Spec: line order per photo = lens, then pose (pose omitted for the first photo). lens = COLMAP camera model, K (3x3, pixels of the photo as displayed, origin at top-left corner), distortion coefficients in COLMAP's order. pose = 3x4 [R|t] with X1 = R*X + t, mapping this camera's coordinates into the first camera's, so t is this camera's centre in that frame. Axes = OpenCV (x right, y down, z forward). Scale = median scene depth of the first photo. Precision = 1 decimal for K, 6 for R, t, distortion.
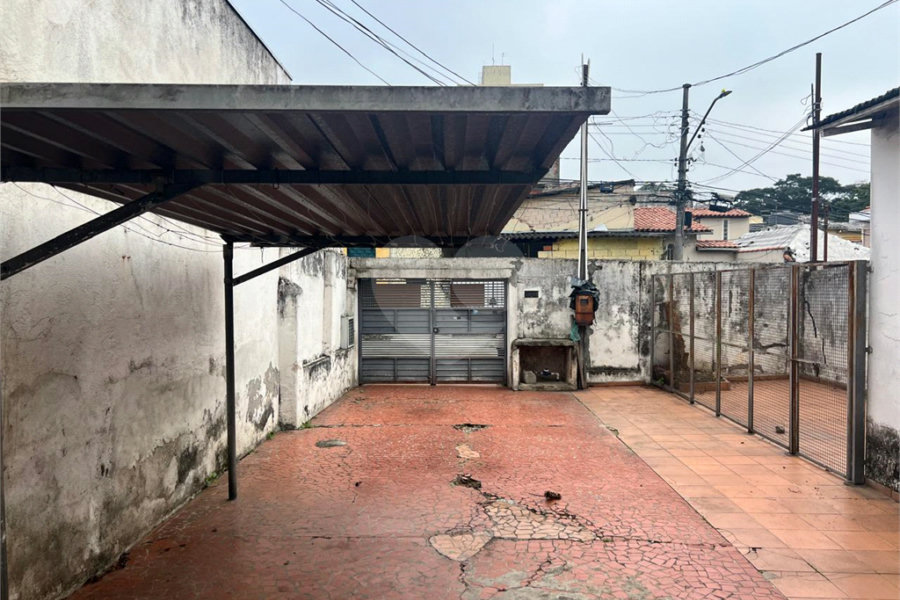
lens RADIAL K [[672.2, 0, 454.0], [0, 672.2, 308.0], [0, 0, 1]] dist [0.075548, -0.107830]
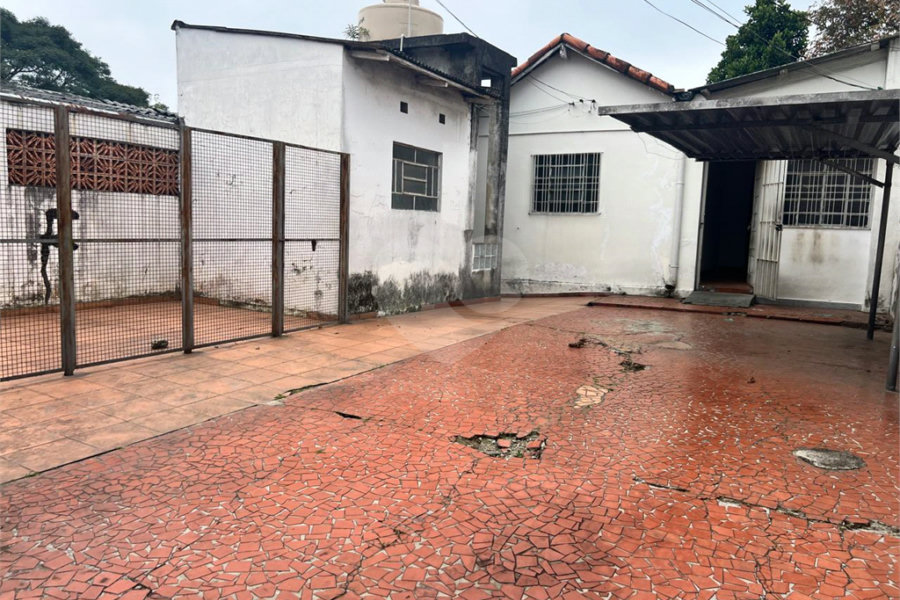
lens RADIAL K [[674.4, 0, 441.4], [0, 674.4, 299.7], [0, 0, 1]] dist [0.084874, -0.120304]
pose [[-0.870556, -0.079643, 0.485581, -0.109149], [-0.014437, 0.990524, 0.136578, 0.013391], [-0.491857, 0.111888, -0.863457, 1.010251]]
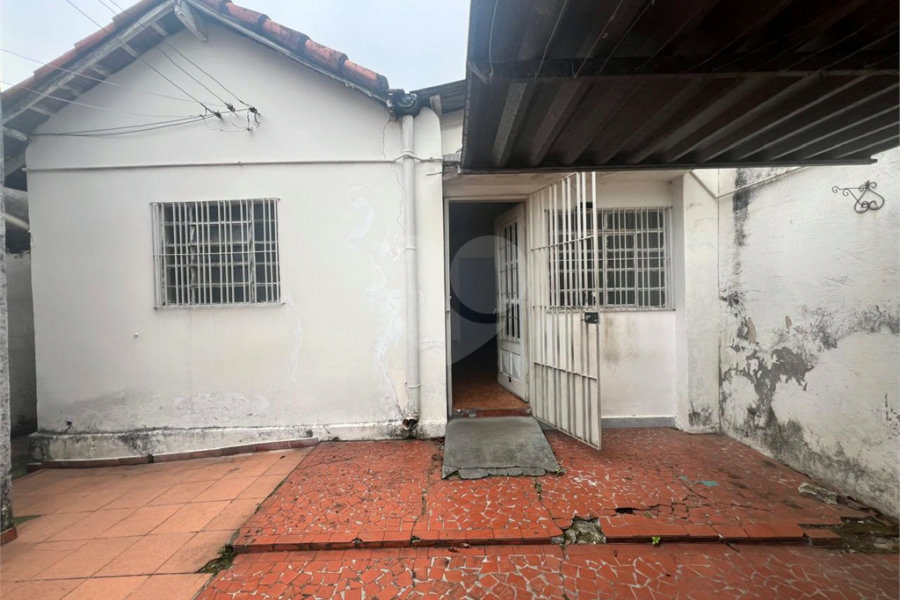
lens RADIAL K [[358.8, 0, 450.6], [0, 358.8, 300.3], [0, 0, 1]] dist [0.000719, -0.000252]
pose [[-0.999603, 0.024667, 0.013634, 0.036828], [0.025165, 0.998976, 0.037606, 0.010387], [-0.012692, 0.037934, -0.999200, 0.319706]]
